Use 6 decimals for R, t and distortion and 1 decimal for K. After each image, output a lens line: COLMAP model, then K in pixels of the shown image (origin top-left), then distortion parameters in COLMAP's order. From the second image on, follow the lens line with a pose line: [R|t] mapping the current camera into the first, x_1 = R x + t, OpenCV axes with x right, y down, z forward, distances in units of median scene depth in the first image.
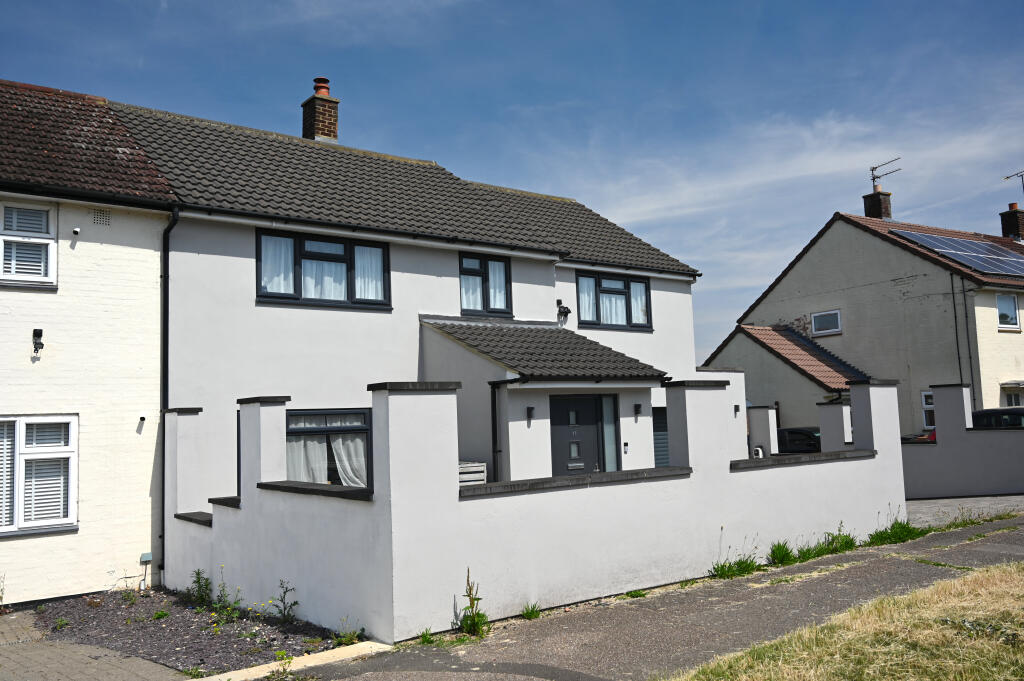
lens RADIAL K [[858.9, 0, 512.0], [0, 858.9, 340.5], [0, 0, 1]] dist [-0.005484, -0.001080]
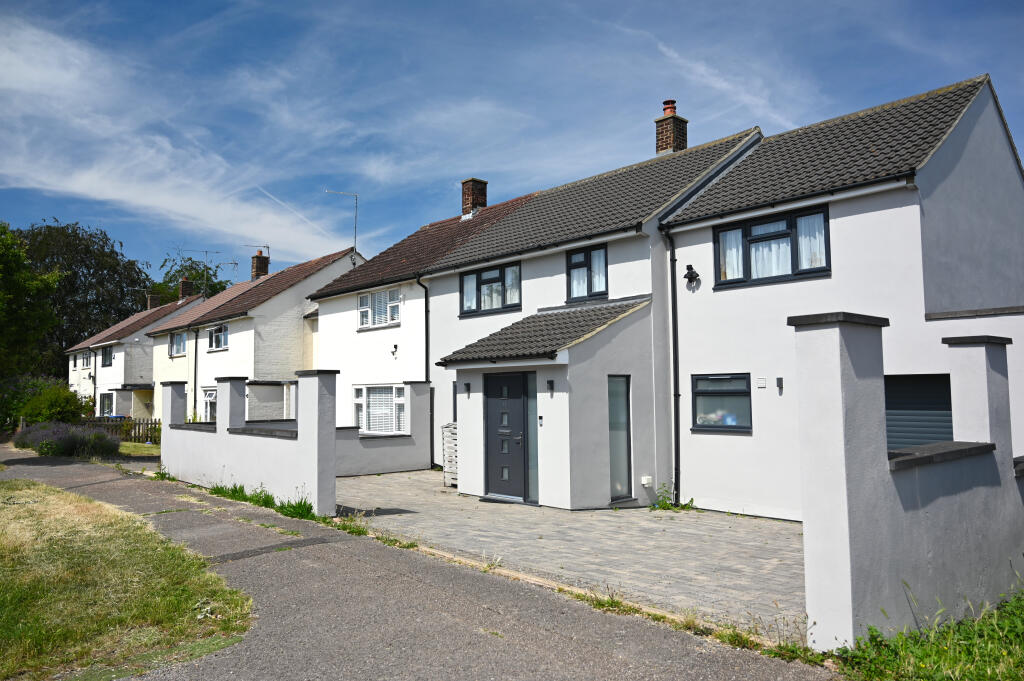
lens RADIAL K [[733.3, 0, 512.0], [0, 733.3, 340.5], [0, 0, 1]] dist [-0.005788, -0.000560]
pose [[0.075889, -0.034629, -0.996515, 1.044440], [0.106146, 0.993998, -0.026458, 0.044994], [0.991450, -0.103768, 0.079109, 0.896346]]
